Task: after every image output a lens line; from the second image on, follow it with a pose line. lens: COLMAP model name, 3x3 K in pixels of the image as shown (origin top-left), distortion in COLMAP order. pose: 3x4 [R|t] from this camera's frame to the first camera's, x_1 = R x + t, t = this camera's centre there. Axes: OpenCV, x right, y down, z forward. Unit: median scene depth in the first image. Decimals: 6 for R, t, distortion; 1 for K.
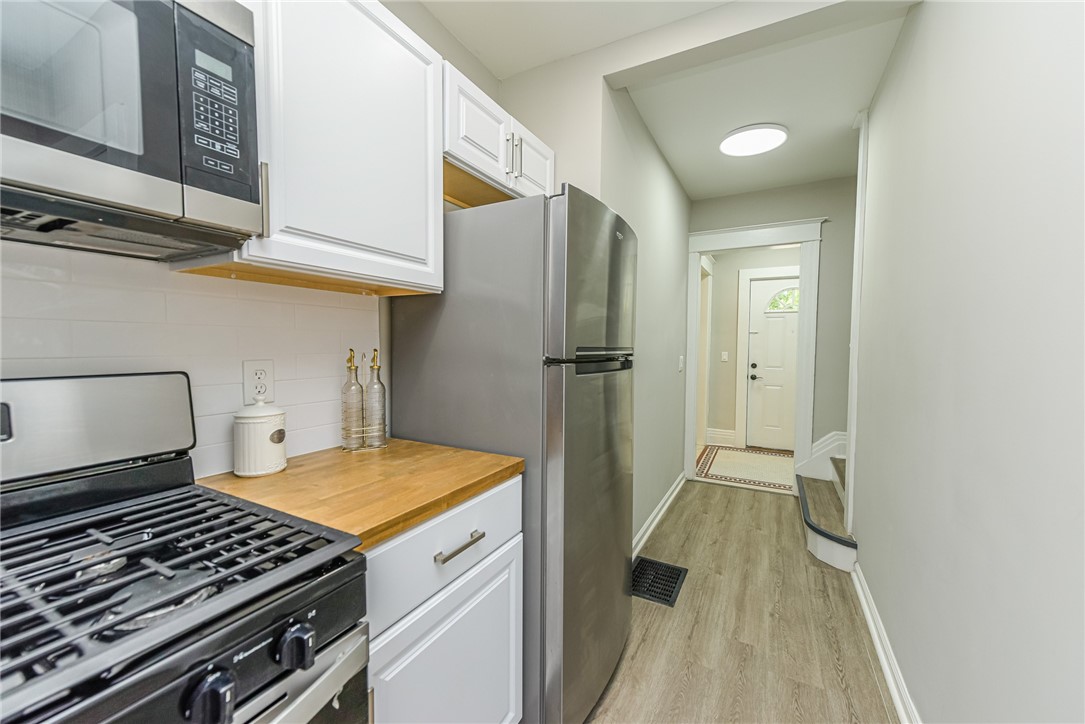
lens RADIAL K [[421.8, 0, 552.4], [0, 421.8, 360.2], [0, 0, 1]] dist [0.009912, -0.000106]
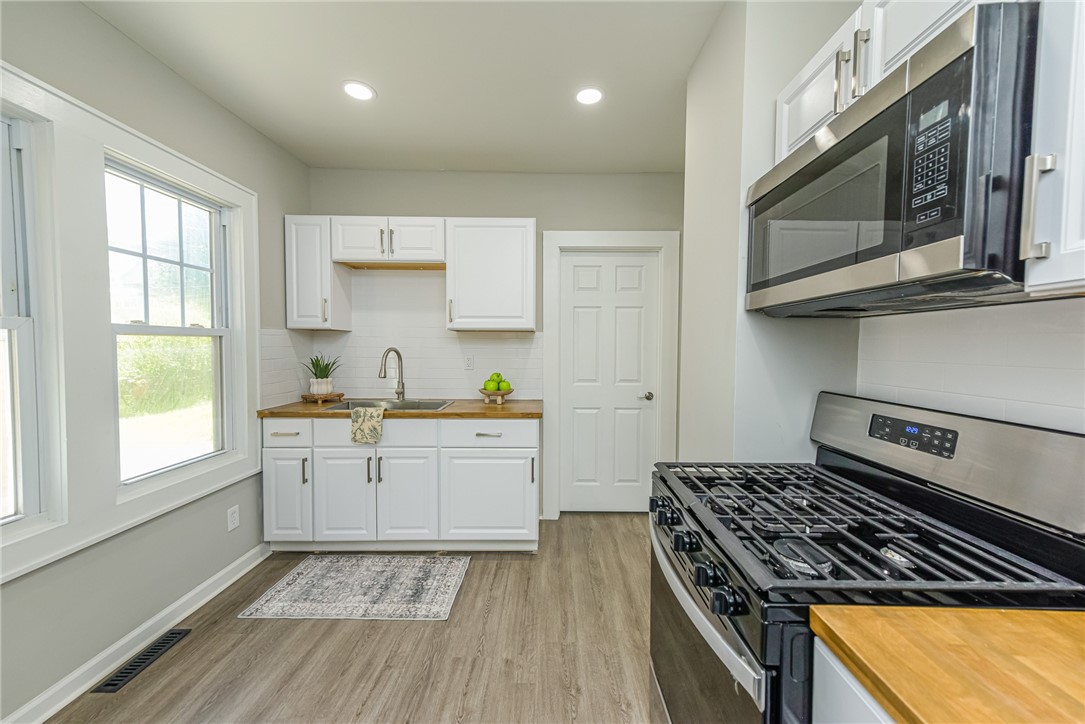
lens RADIAL K [[421.8, 0, 545.4], [0, 421.8, 359.9], [0, 0, 1]] dist [0.009912, -0.000106]
pose [[-0.894277, 0.004667, -0.447489, 0.094779], [-0.029297, 0.997190, 0.068949, -0.035507], [0.446553, 0.074770, -0.891628, 0.318079]]
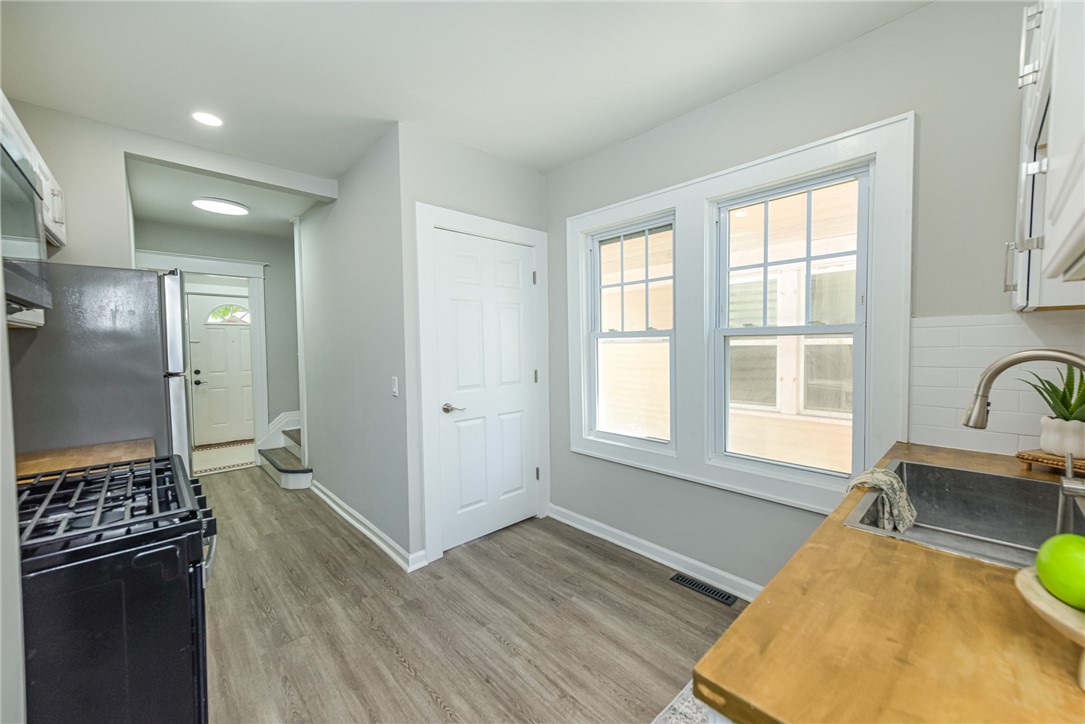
lens RADIAL K [[421.8, 0, 545.9], [0, 421.8, 365.1], [0, 0, 1]] dist [0.009912, -0.000106]
pose [[0.335249, -0.058763, 0.940295, -0.374150], [0.050238, 0.997748, 0.044442, -0.012105], [-0.940789, 0.032340, 0.337447, -0.327212]]
